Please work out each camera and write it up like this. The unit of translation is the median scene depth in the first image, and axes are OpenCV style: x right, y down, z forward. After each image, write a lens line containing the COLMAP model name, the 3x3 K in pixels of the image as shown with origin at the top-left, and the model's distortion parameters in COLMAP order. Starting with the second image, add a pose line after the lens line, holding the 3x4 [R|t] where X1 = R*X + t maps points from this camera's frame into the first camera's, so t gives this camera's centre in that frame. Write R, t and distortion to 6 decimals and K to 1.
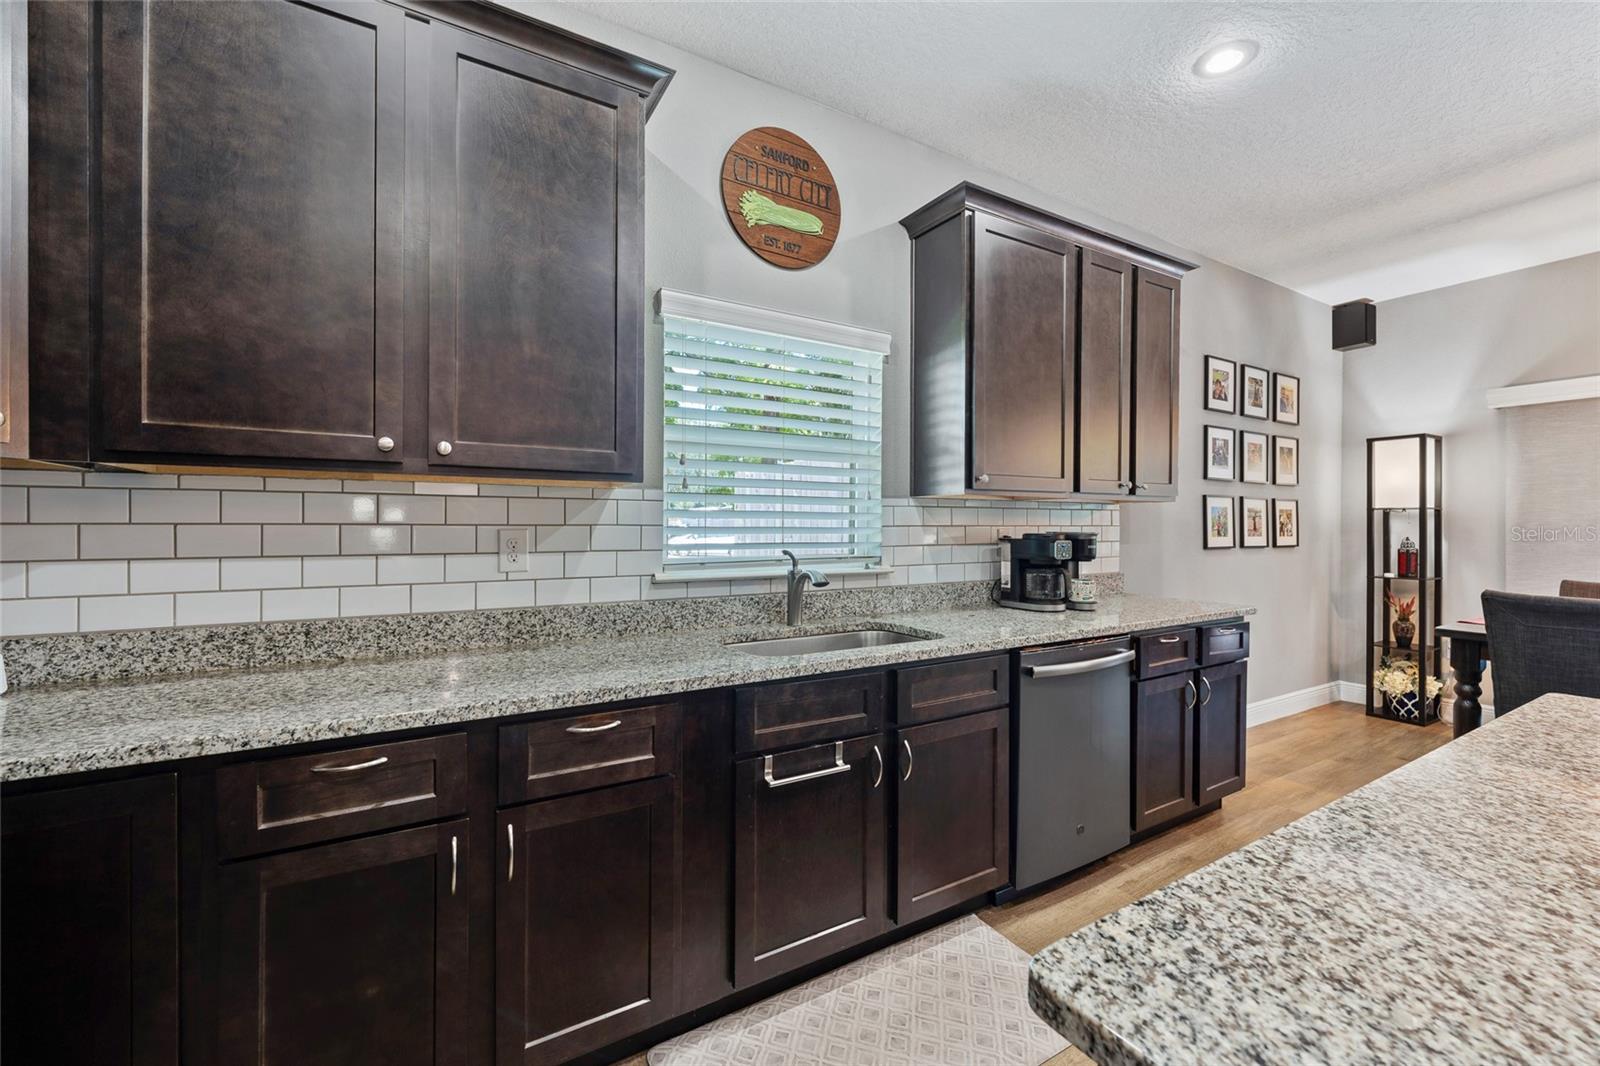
lens RADIAL K [[651.6, 0, 798.6], [0, 651.6, 528.7], [0, 0, 1]] dist [0.002338, -0.001629]
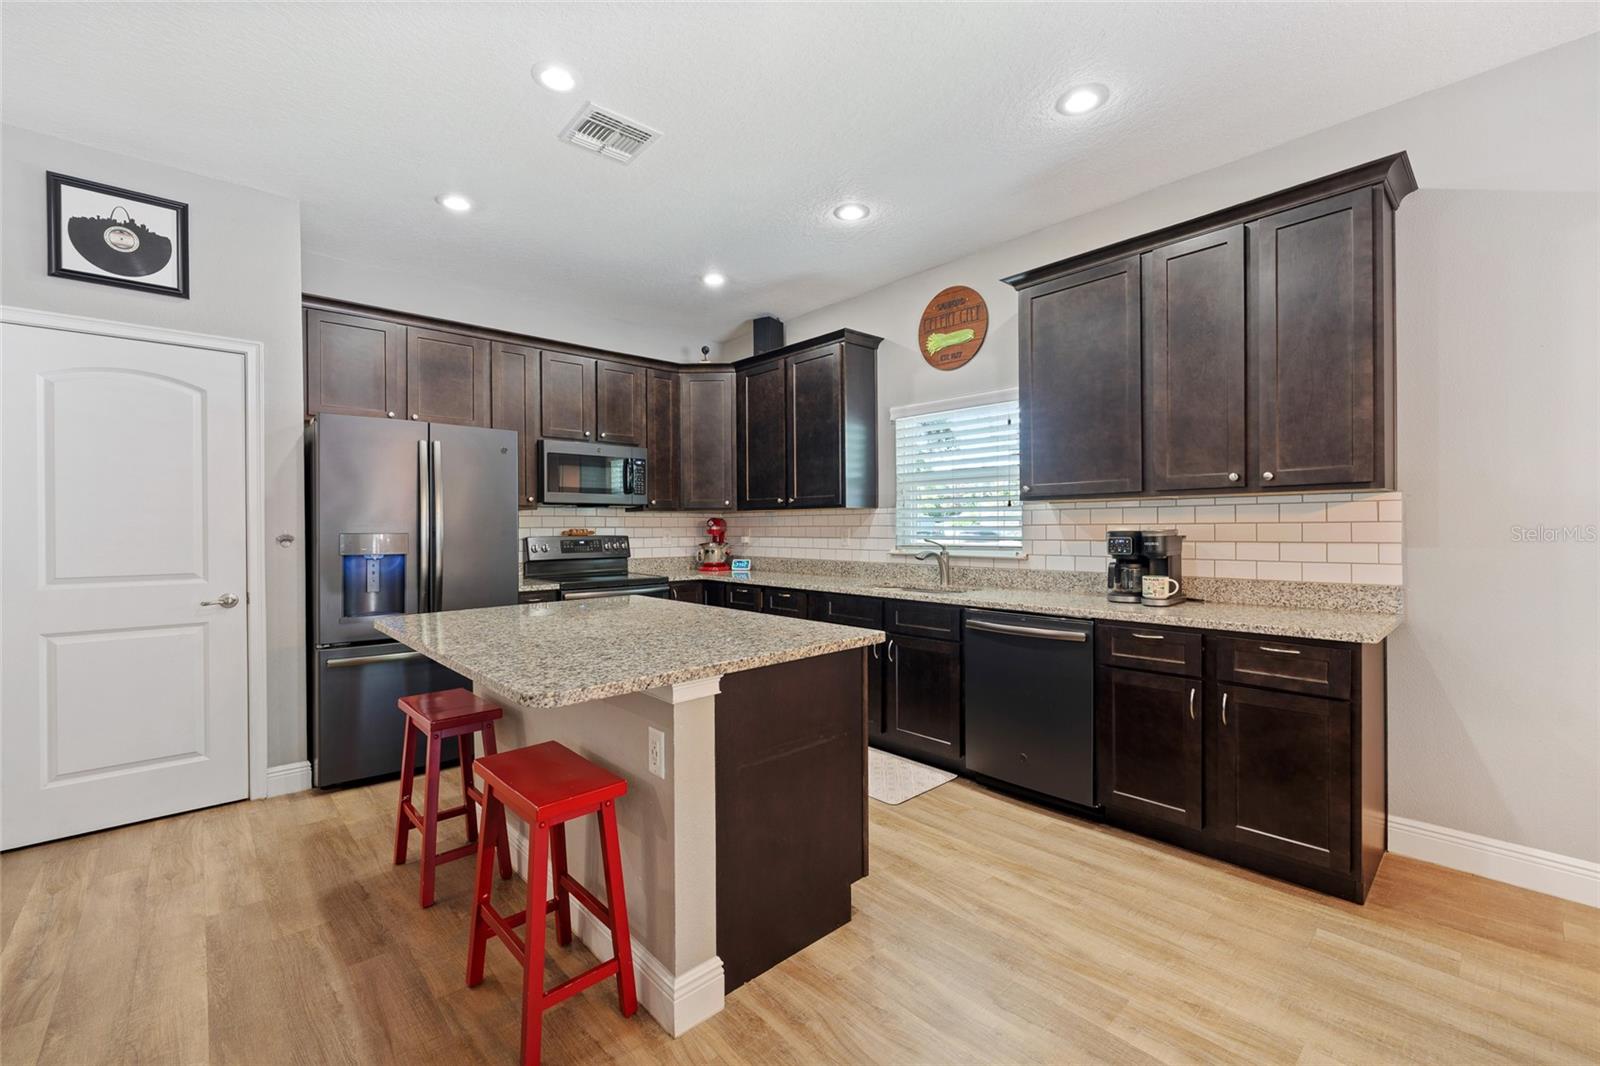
lens RADIAL K [[651.6, 0, 800.7], [0, 651.6, 536.3], [0, 0, 1]] dist [0.002338, -0.001629]
pose [[0.201543, 0.009353, -0.979435, 1.475748], [0.001218, 0.999951, 0.009800, 0.005994], [0.979479, -0.003168, 0.201521, 0.279402]]
